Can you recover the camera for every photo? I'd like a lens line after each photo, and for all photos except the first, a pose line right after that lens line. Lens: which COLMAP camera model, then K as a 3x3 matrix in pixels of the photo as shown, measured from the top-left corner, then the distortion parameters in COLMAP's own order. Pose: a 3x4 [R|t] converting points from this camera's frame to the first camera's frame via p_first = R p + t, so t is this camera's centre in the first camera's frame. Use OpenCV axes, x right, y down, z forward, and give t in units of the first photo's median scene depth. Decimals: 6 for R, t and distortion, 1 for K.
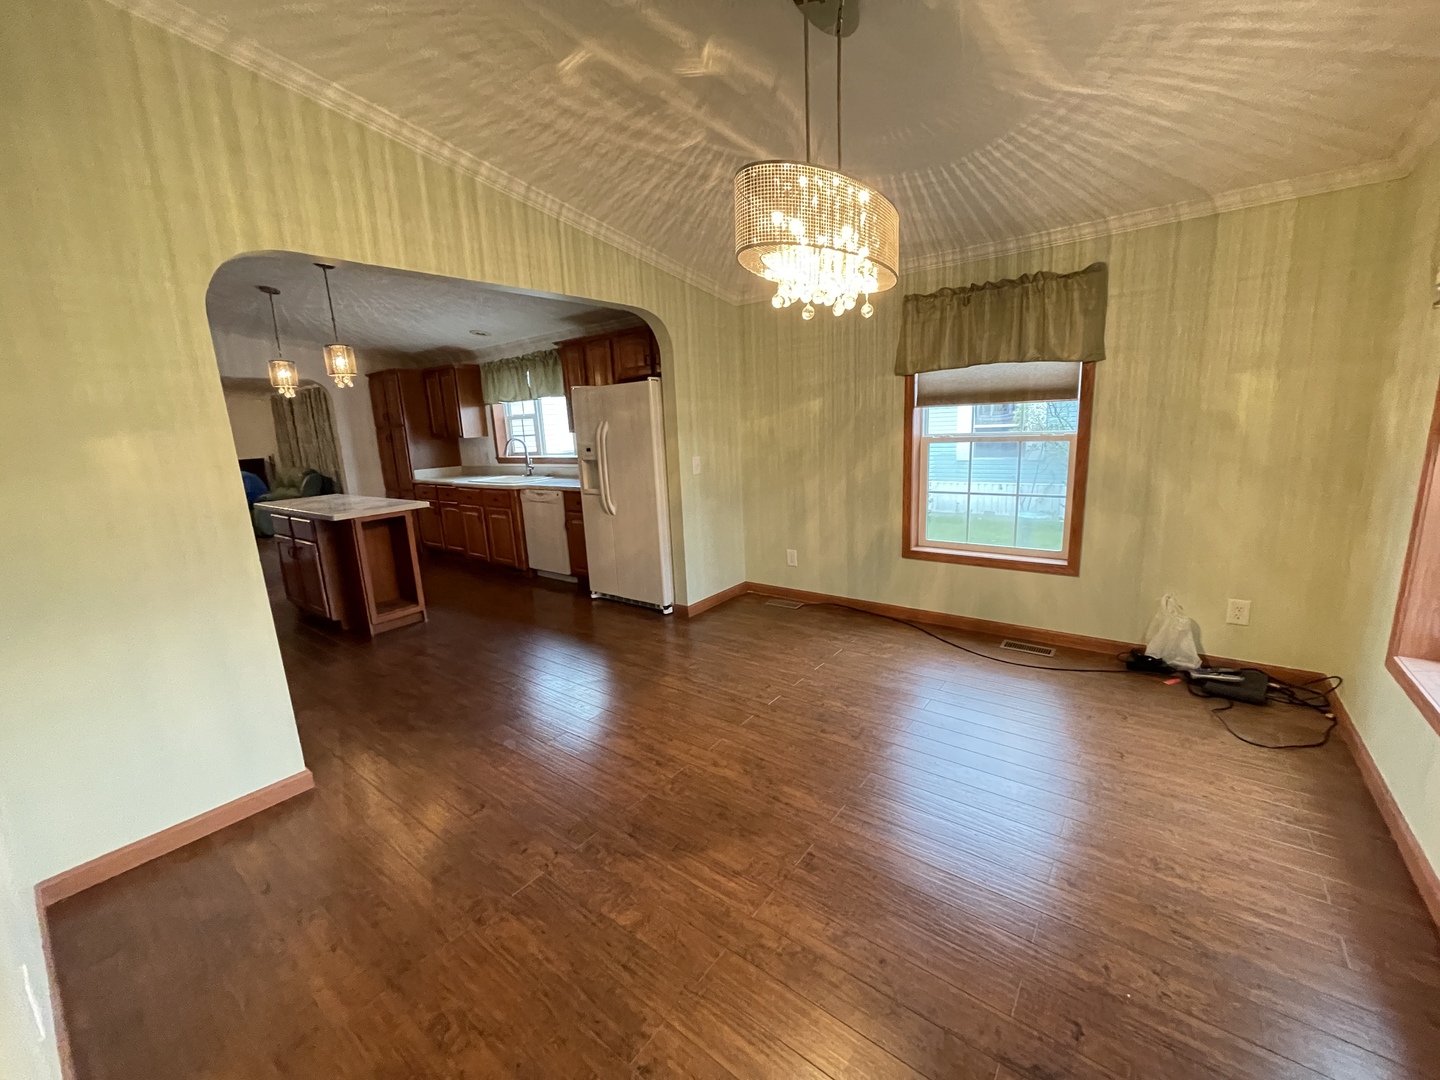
lens RADIAL K [[582.3, 0, 708.1], [0, 582.3, 540.7], [0, 0, 1]] dist [0.002622, -0.001888]
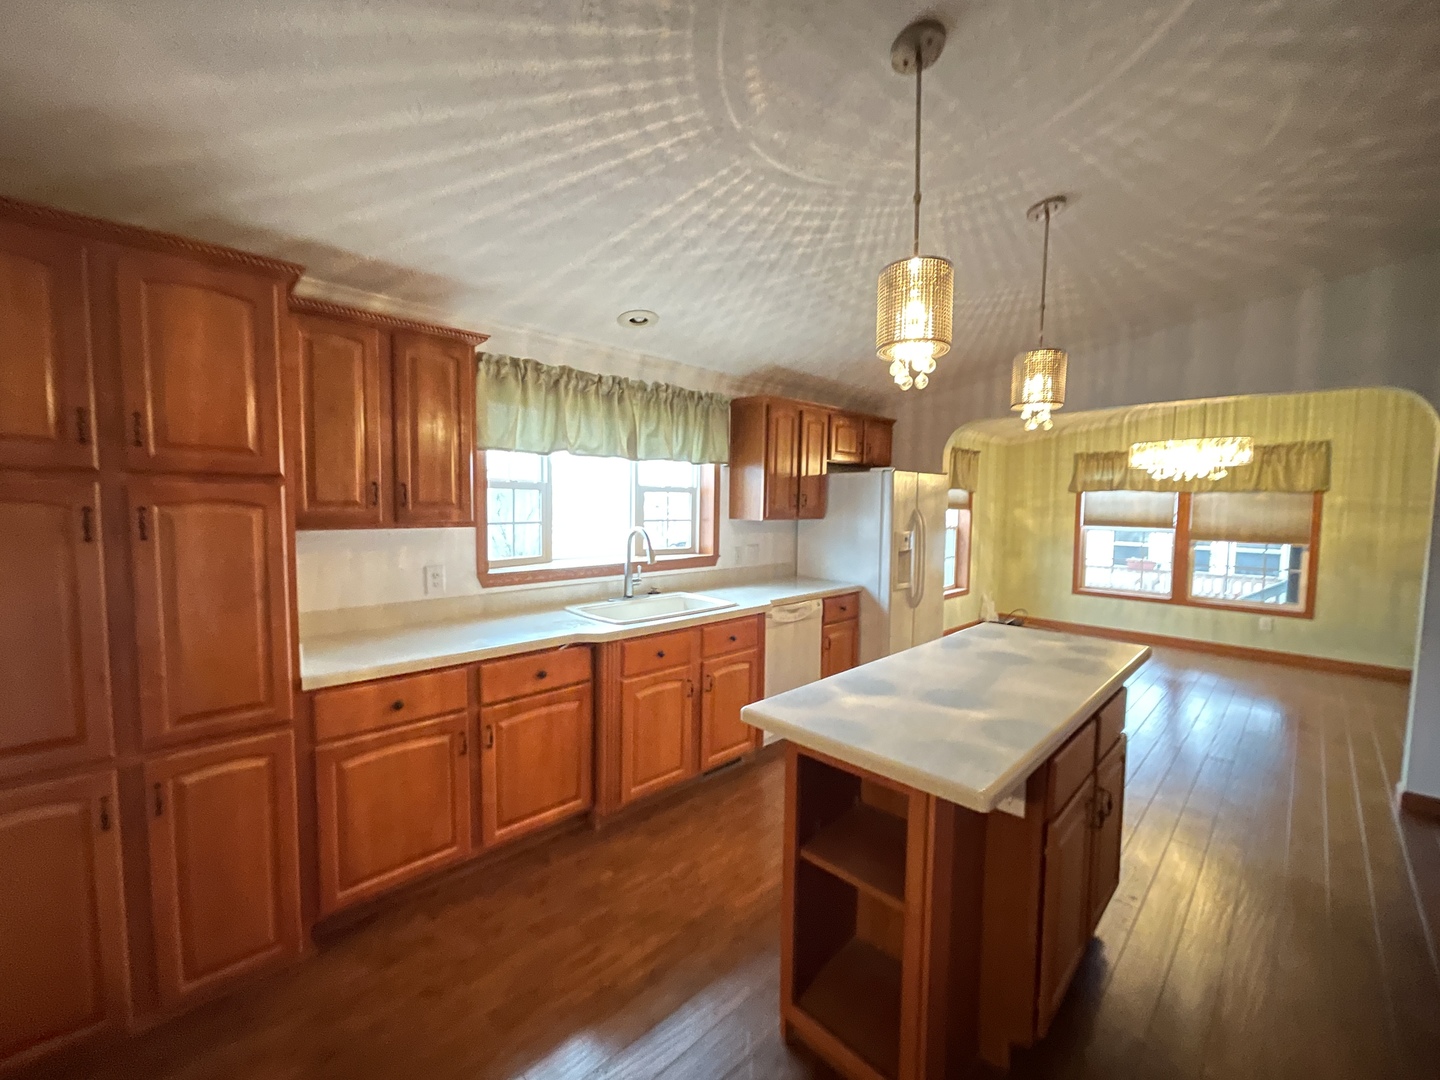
lens RADIAL K [[582.3, 0, 714.0], [0, 582.3, 534.3], [0, 0, 1]] dist [0.002622, -0.001888]
pose [[0.135570, -0.004821, 0.990756, -0.989261], [0.182476, 0.983003, -0.020186, -0.173670], [-0.973819, 0.183525, 0.134145, 1.018933]]
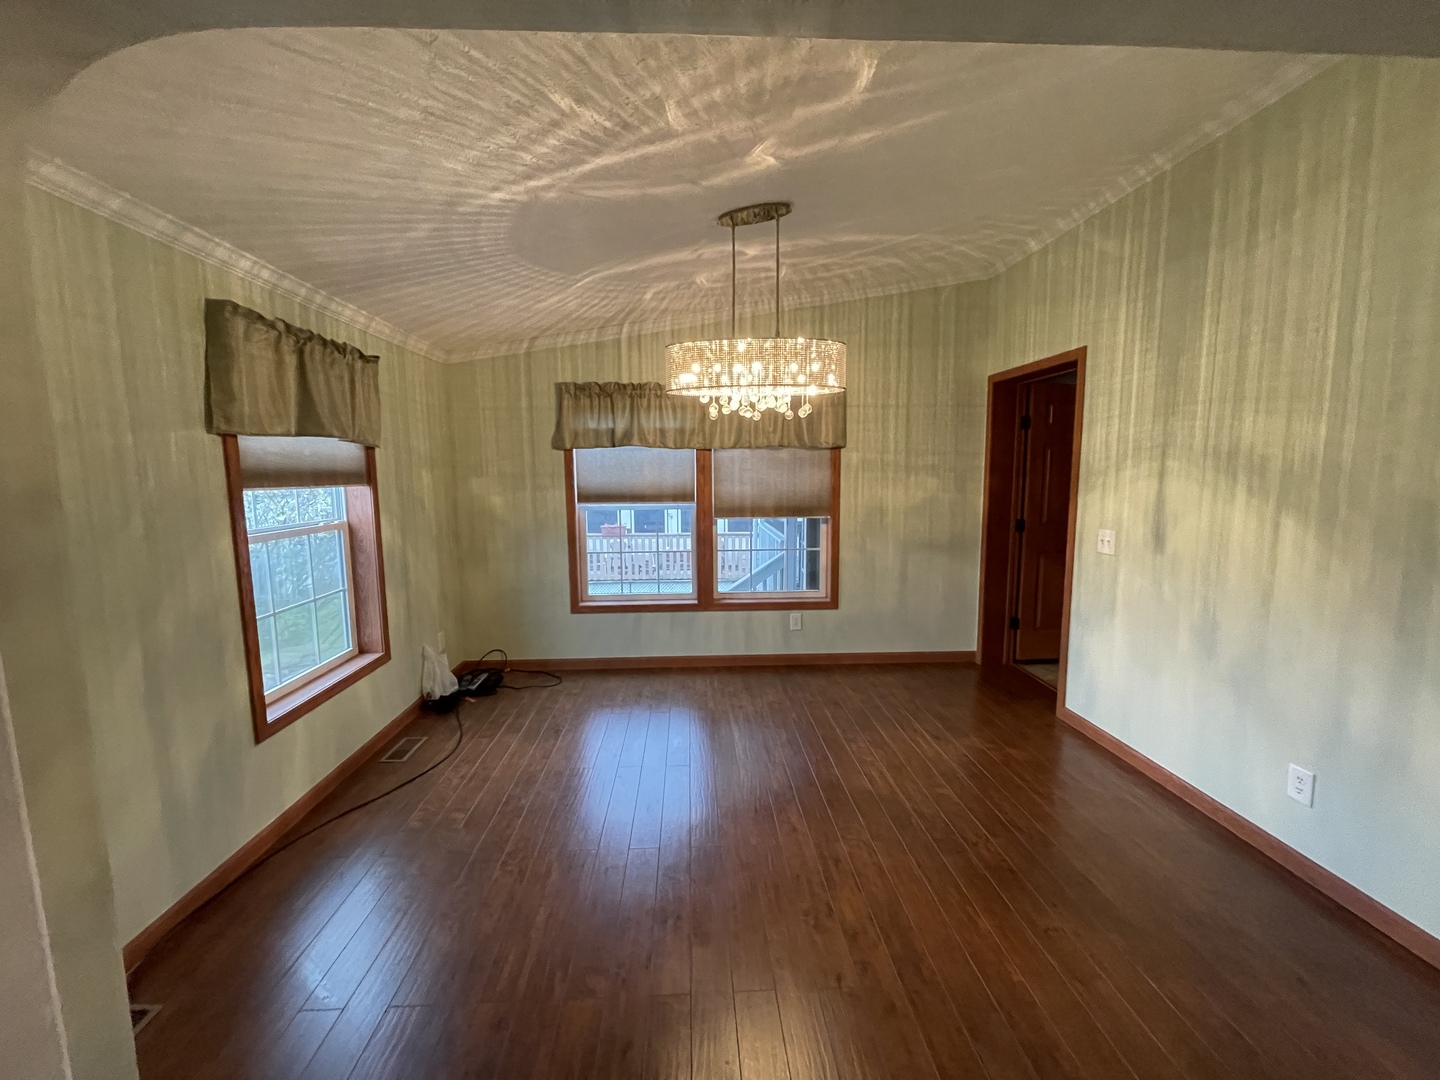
lens RADIAL K [[582.3, 0, 716.9], [0, 582.3, 539.8], [0, 0, 1]] dist [0.002622, -0.001888]
pose [[-0.653346, -0.039420, 0.756032, -0.303309], [0.191929, 0.957394, 0.215779, -0.156840], [-0.732327, 0.286083, -0.617944, 0.749684]]
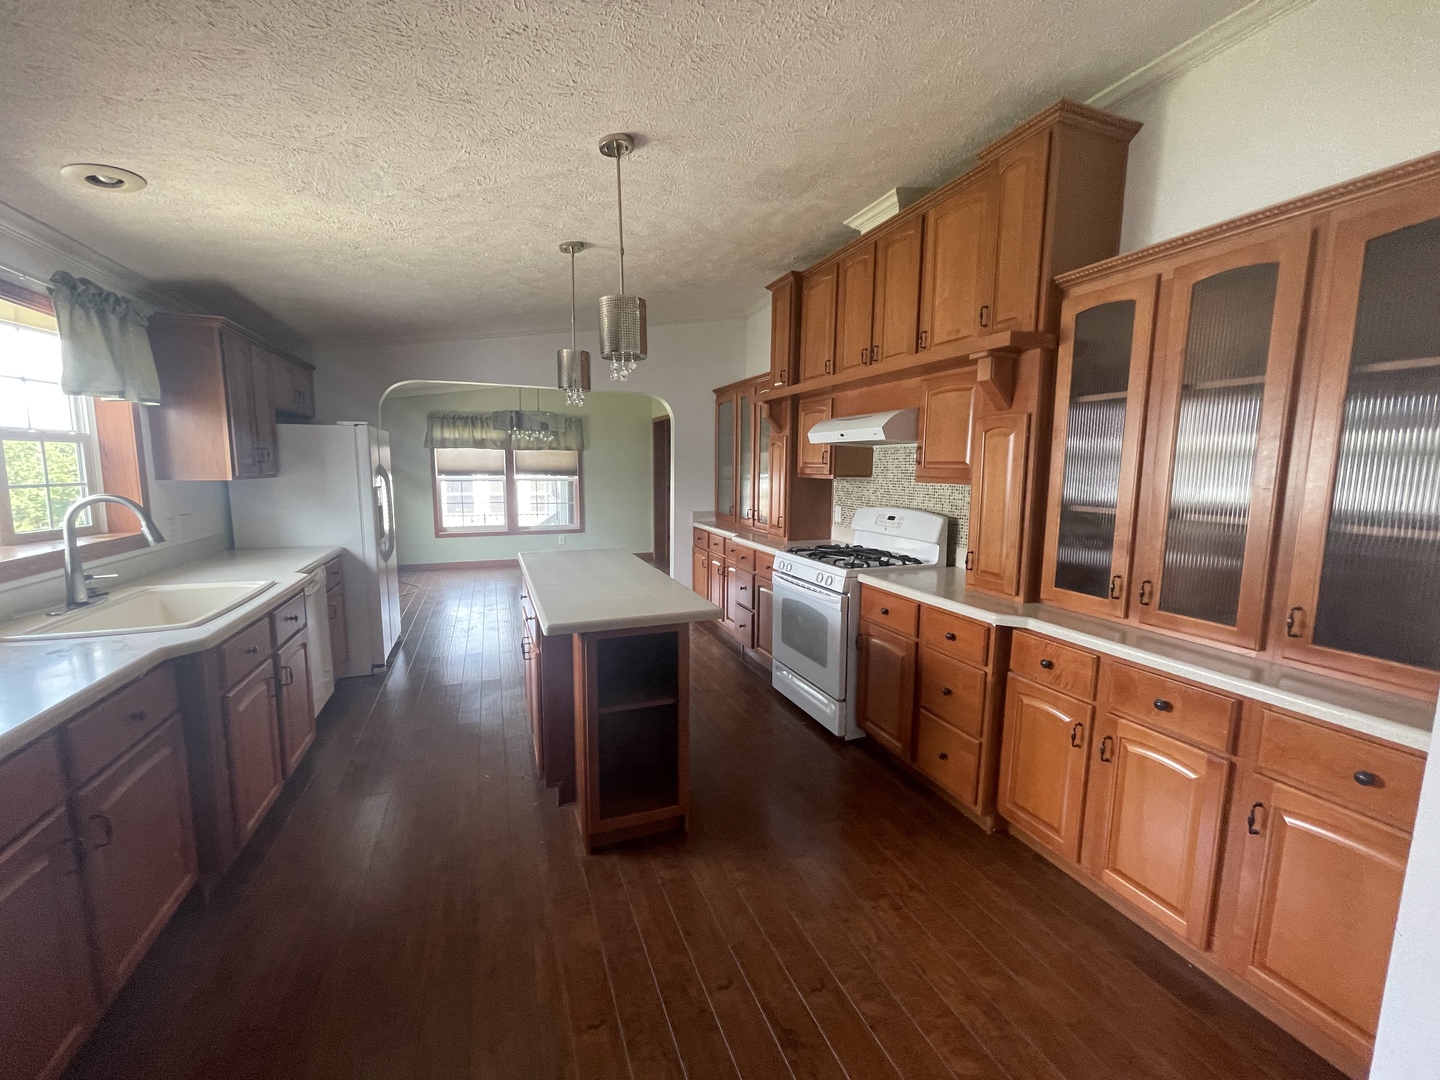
lens RADIAL K [[582.3, 0, 703.0], [0, 582.3, 542.0], [0, 0, 1]] dist [0.002622, -0.001888]
pose [[-0.848567, -0.027420, 0.528377, -0.965894], [0.140659, 0.951027, 0.275251, -0.230648], [-0.510048, 0.307890, -0.803153, 1.307680]]
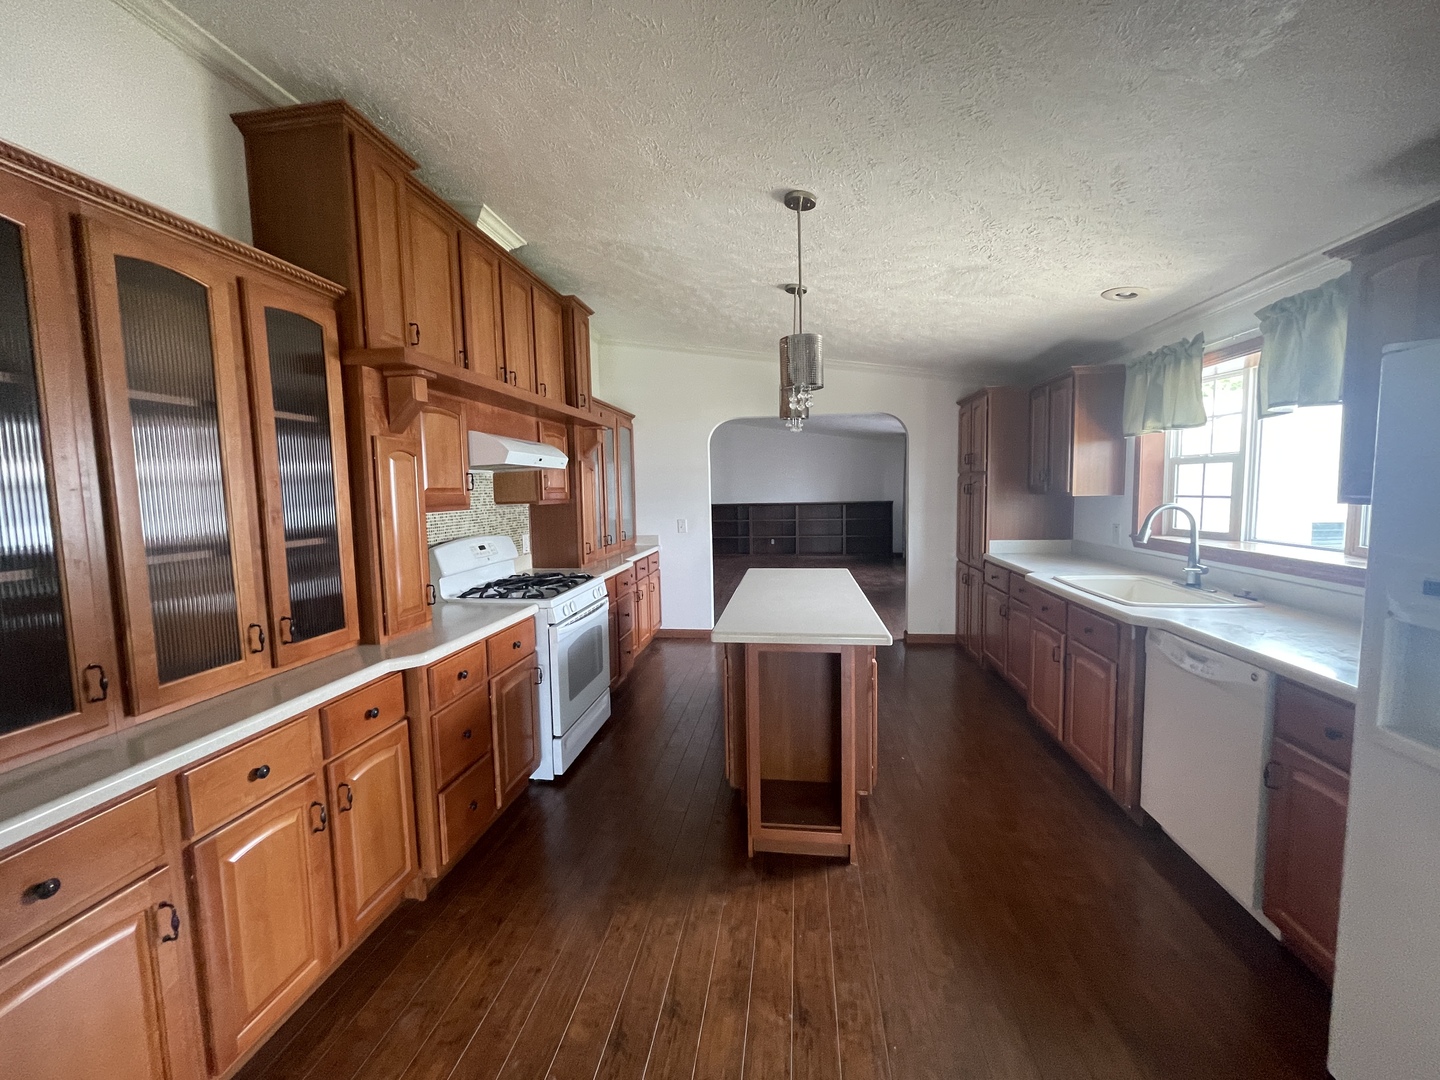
lens RADIAL K [[582.3, 0, 721.5], [0, 582.3, 543.2], [0, 0, 1]] dist [0.002622, -0.001888]
pose [[0.511677, 0.122508, -0.850399, -0.135642], [-0.178748, 0.983304, 0.034103, -0.114060], [0.840378, 0.134557, 0.525032, 0.540211]]
